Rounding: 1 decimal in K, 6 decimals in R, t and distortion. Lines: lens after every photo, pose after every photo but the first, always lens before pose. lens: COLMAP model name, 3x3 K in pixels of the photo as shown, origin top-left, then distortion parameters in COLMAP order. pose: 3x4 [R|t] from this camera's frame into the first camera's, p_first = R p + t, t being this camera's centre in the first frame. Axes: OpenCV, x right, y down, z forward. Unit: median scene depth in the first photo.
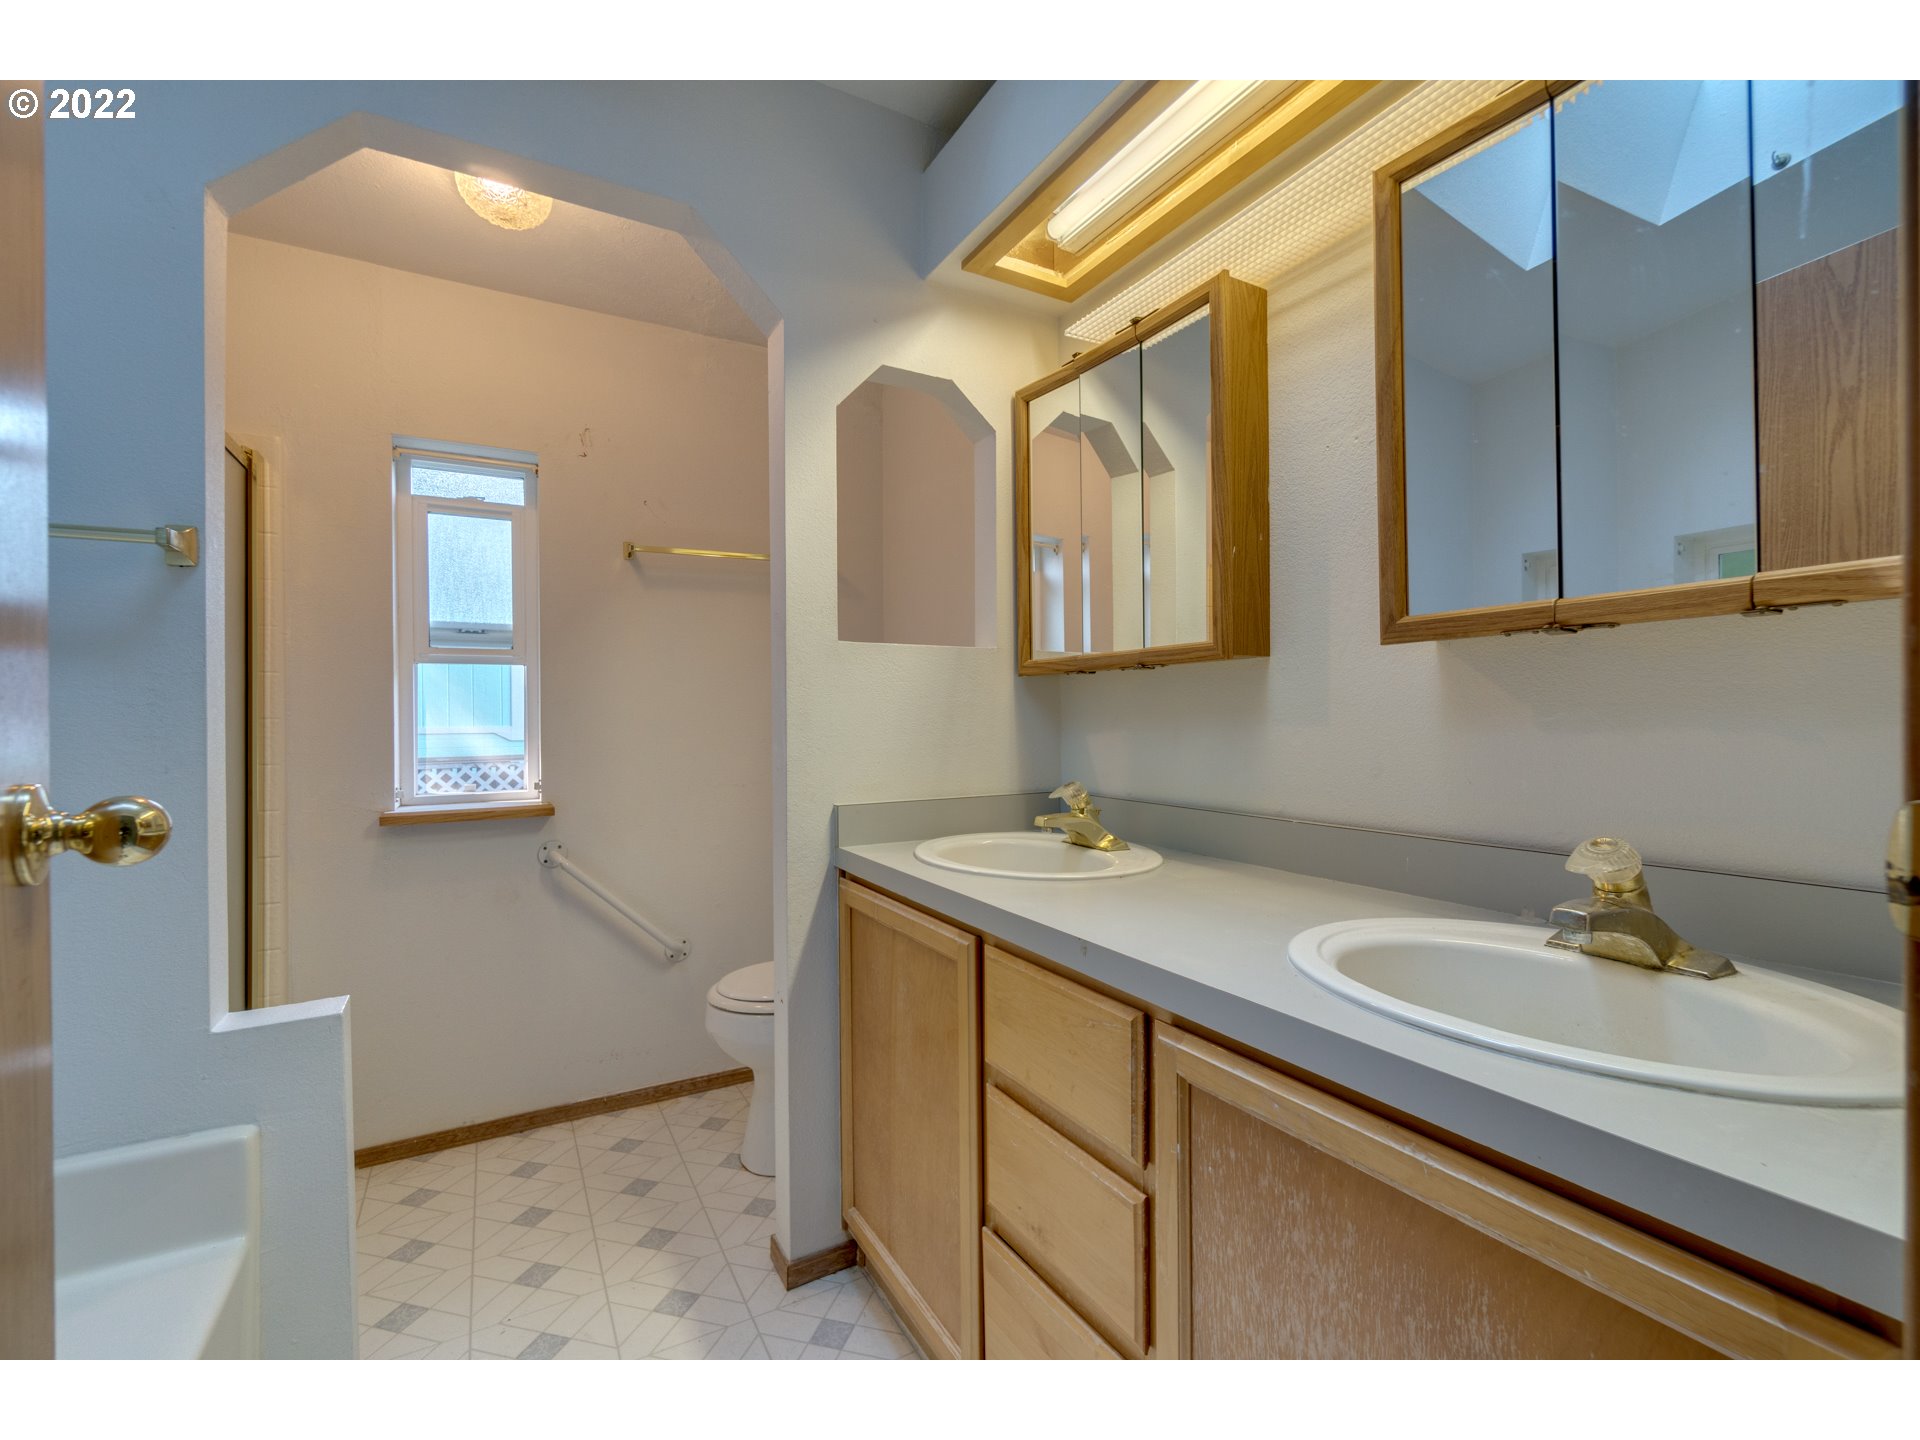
lens RADIAL K [[826.8, 0, 966.4], [0, 826.8, 717.8], [0, 0, 1]] dist [-0.003100, 0.000068]
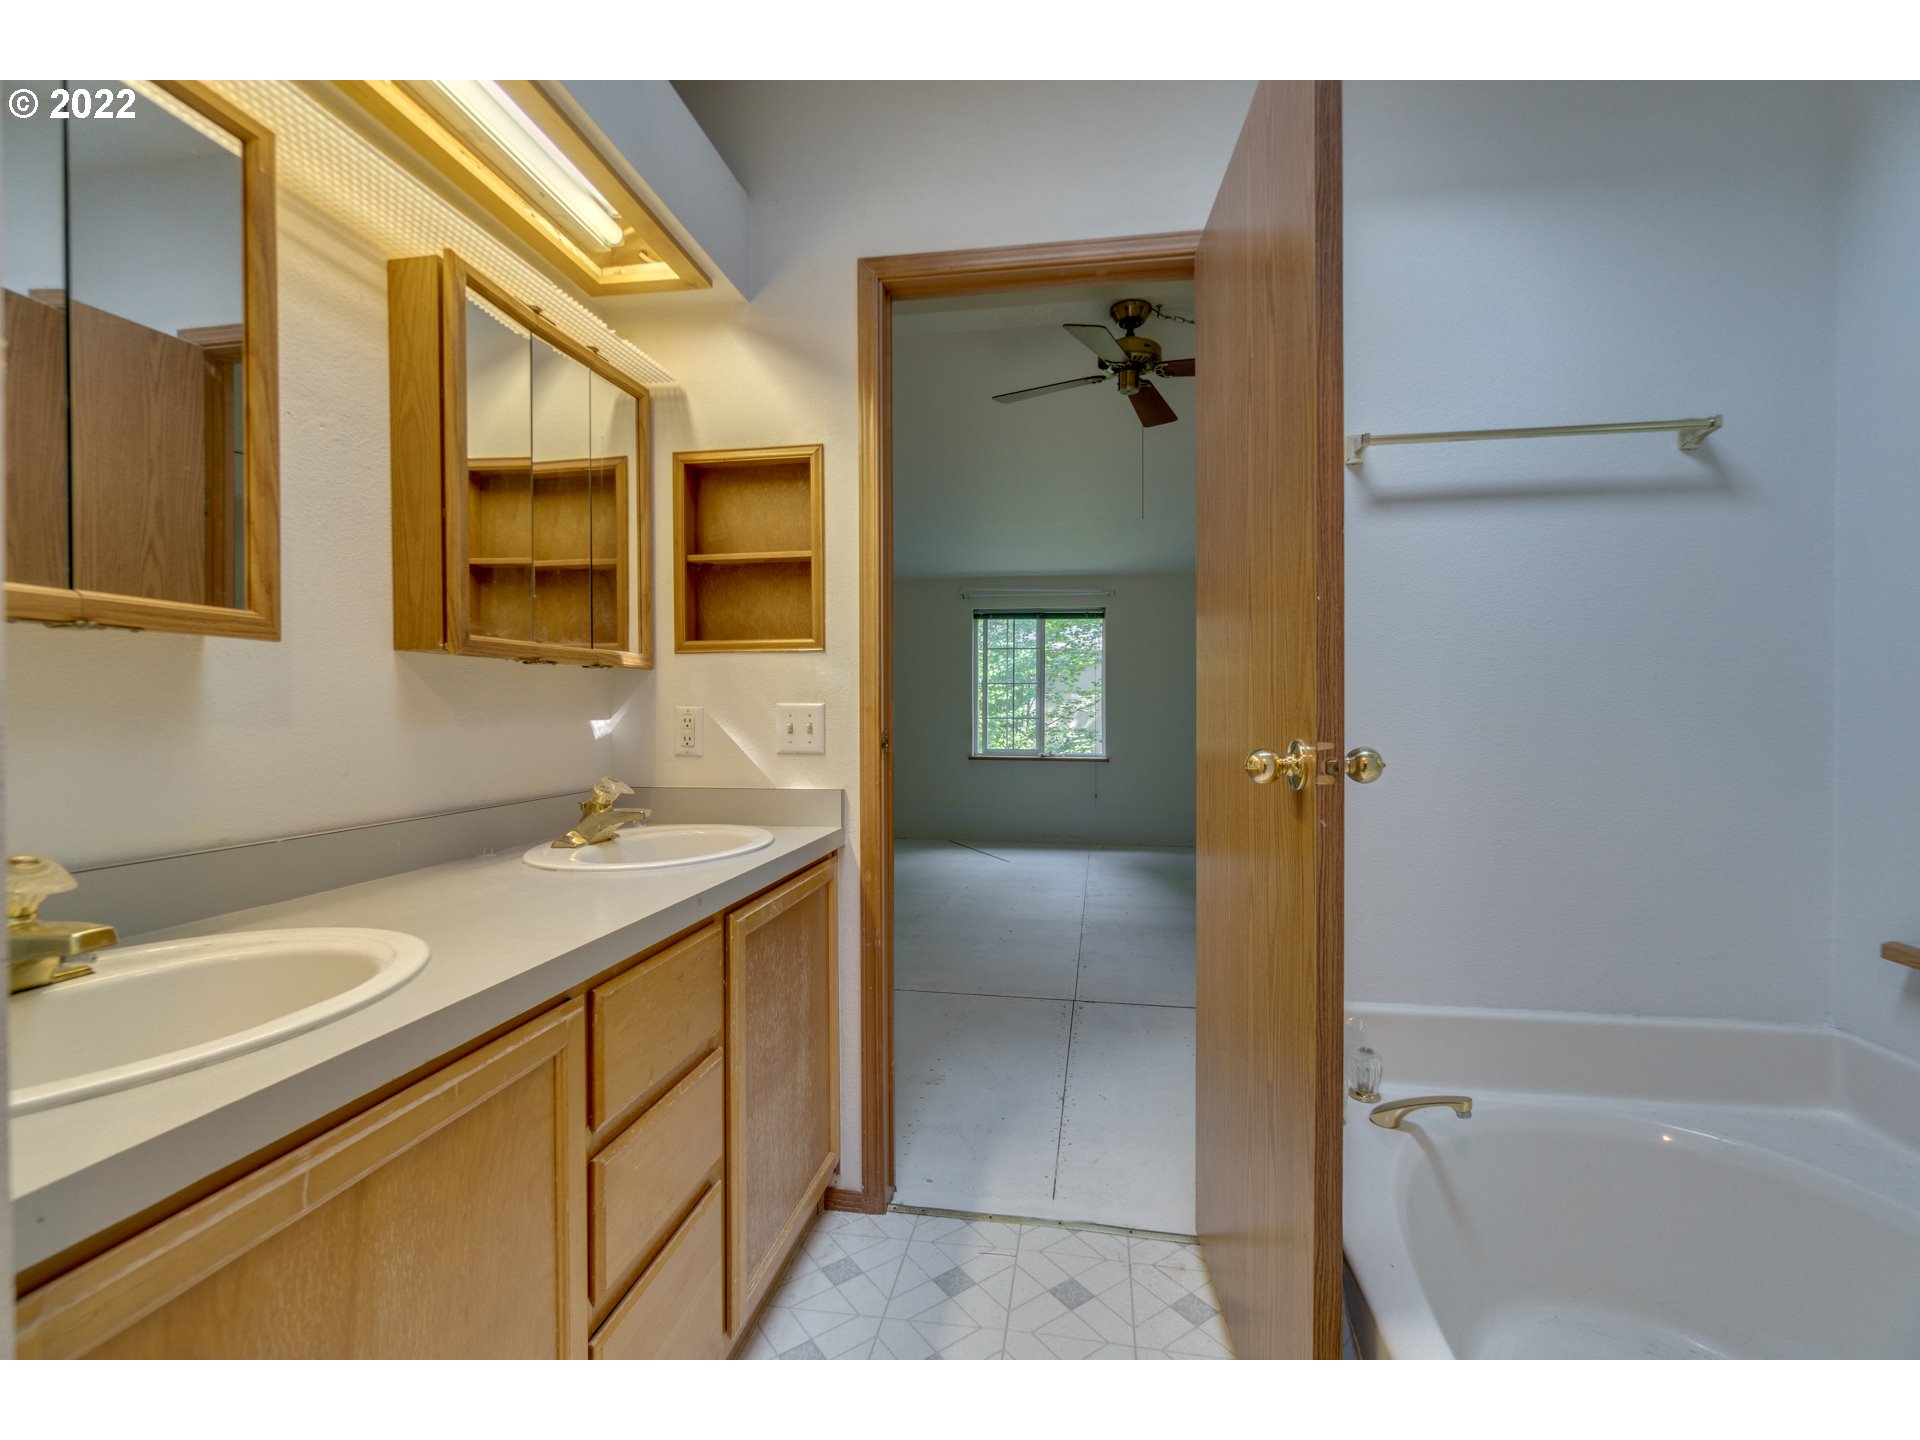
lens RADIAL K [[826.8, 0, 966.4], [0, 826.8, 717.8], [0, 0, 1]] dist [-0.003100, 0.000068]
pose [[-0.771958, 0.014767, 0.635502, -0.726362], [0.015638, 0.999869, -0.004237, 0.014892], [-0.635481, 0.006667, -0.772088, 1.303193]]
